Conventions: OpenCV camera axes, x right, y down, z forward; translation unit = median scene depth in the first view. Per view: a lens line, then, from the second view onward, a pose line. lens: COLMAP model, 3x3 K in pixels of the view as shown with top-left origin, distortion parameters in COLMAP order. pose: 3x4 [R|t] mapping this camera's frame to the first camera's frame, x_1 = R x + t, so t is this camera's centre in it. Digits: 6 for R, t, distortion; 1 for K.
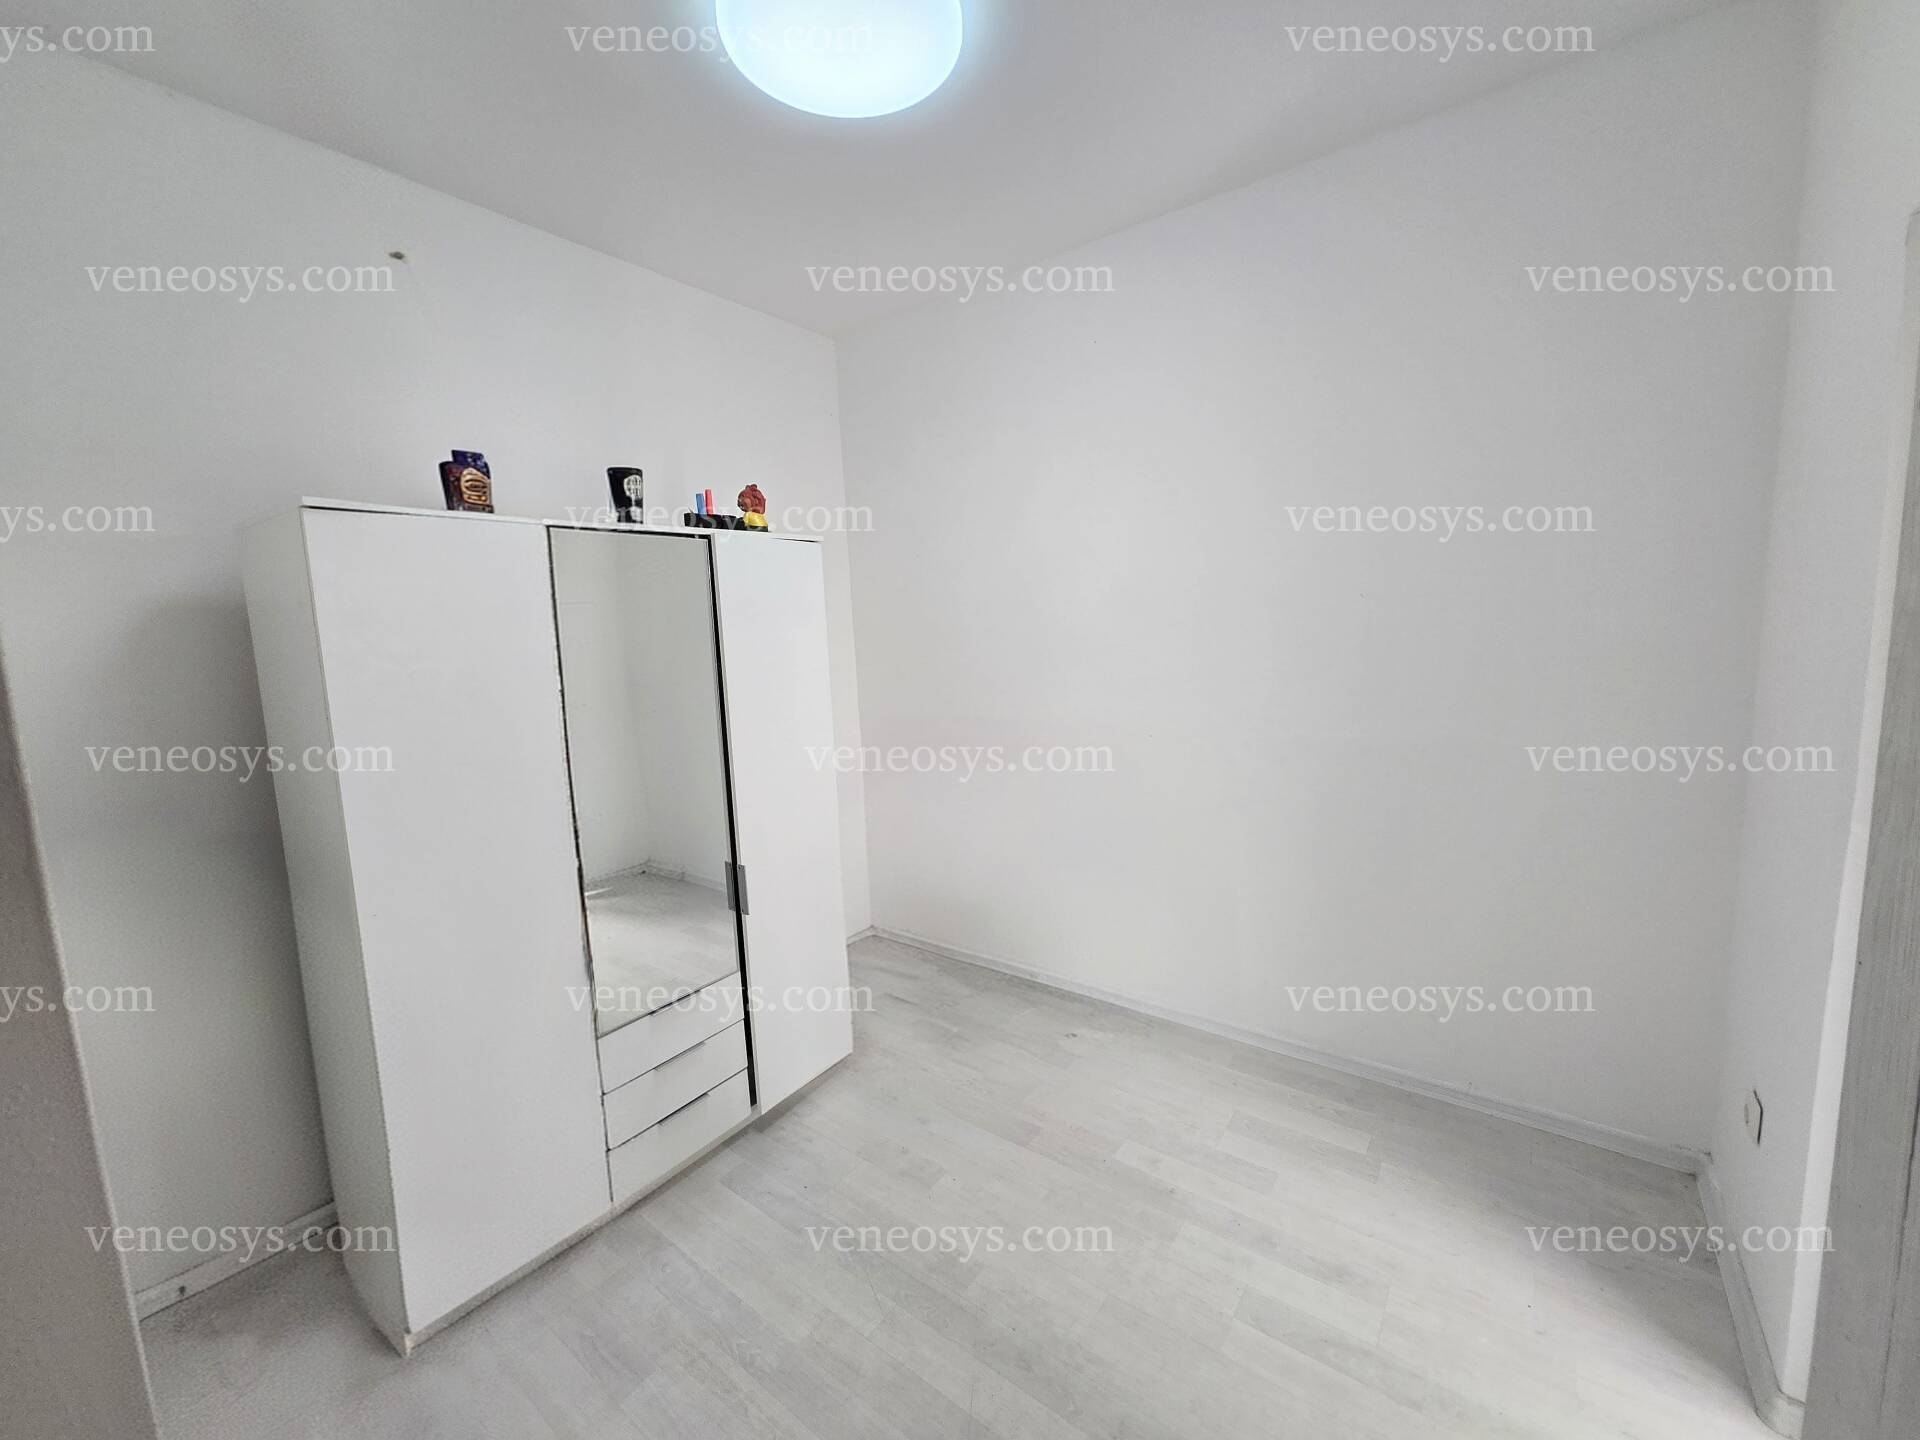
lens RADIAL K [[755.9, 0, 969.3], [0, 755.9, 714.5], [0, 0, 1]] dist [-0.000069, -0.000031]
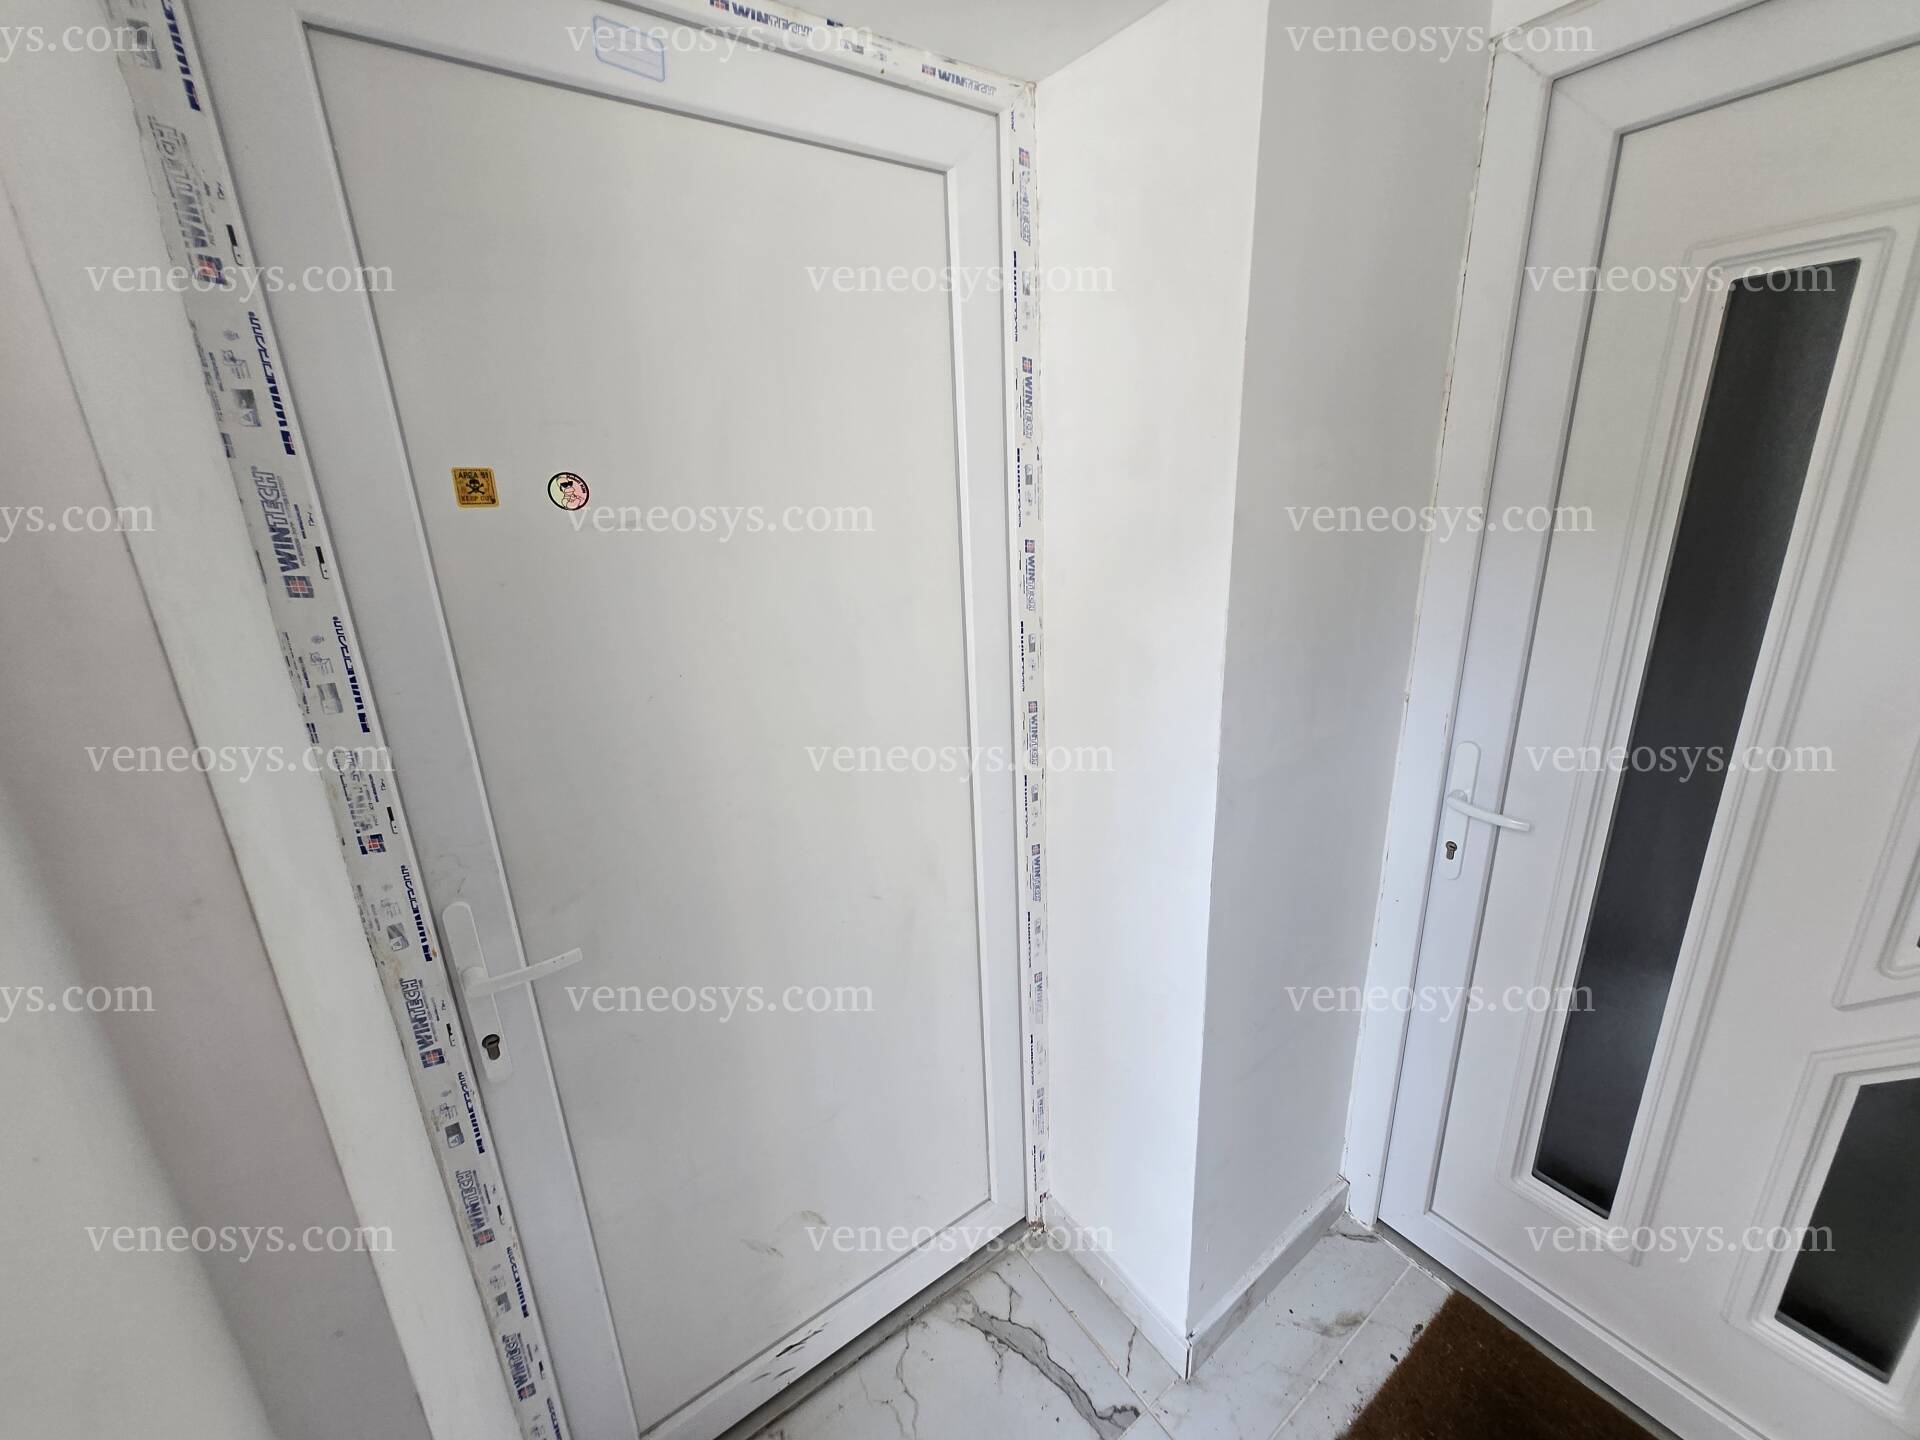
lens RADIAL K [[755.9, 0, 969.3], [0, 755.9, 714.5], [0, 0, 1]] dist [-0.000069, -0.000031]
pose [[1.000000, -0.000378, -0.000095, 0.000358], [0.000378, 1.000000, -0.000451, -1.268856], [0.000095, 0.000451, 1.000000, -0.000131]]
